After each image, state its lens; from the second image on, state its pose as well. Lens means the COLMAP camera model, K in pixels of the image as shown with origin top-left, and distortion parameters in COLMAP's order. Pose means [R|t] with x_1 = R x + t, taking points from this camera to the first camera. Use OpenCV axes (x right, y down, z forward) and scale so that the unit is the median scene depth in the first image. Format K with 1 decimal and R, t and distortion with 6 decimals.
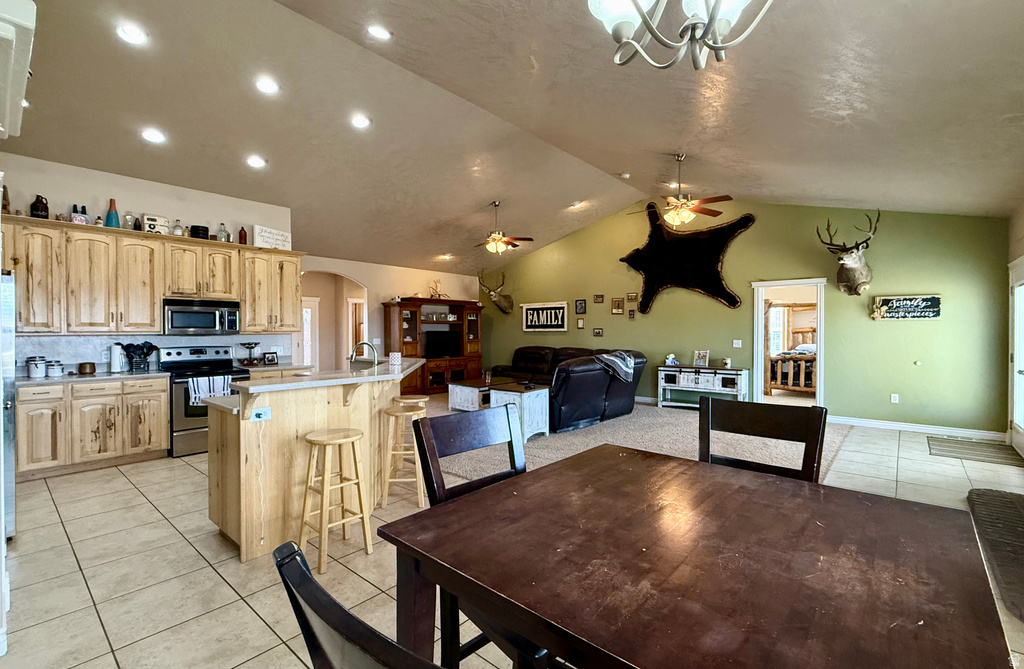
lens RADIAL K [[453.1, 0, 526.4], [0, 453.1, 336.3], [0, 0, 1]] dist [-0.002512, 0.000091]
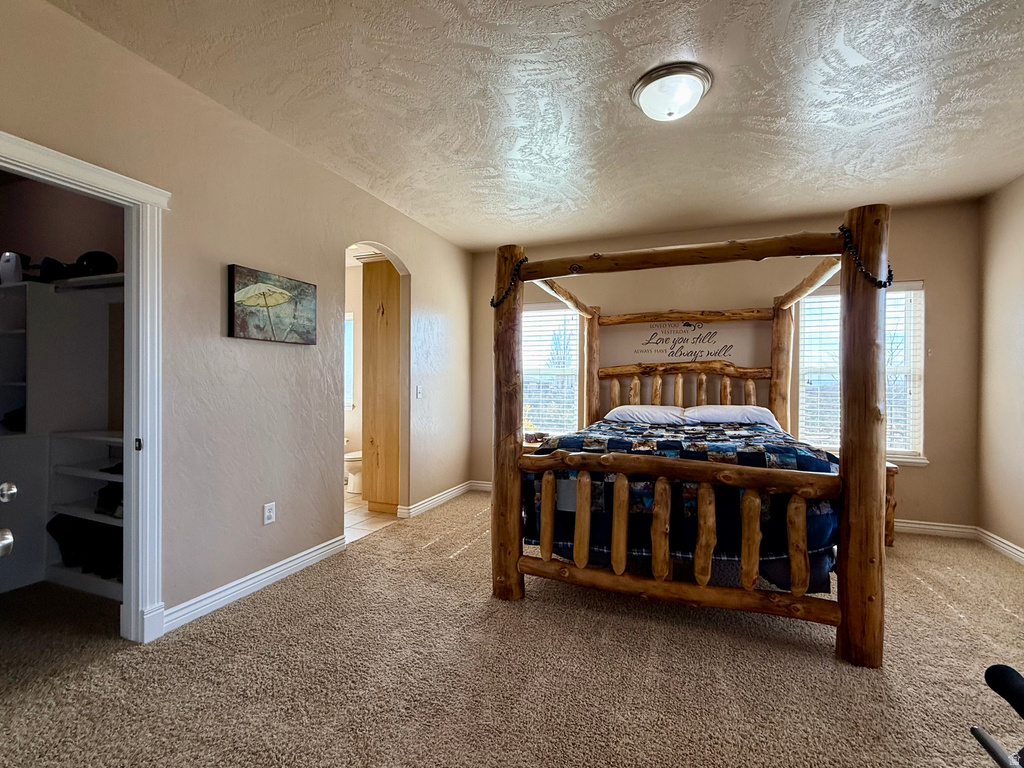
lens RADIAL K [[502.7, 0, 507.3], [0, 502.7, 384.8], [0, 0, 1]] dist [-0.003937, 0.000209]
pose [[0.946638, 0.010660, 0.322121, 0.440799], [-0.008965, 0.999937, -0.006745, 0.004054], [-0.322173, 0.003497, 0.946674, 0.724597]]
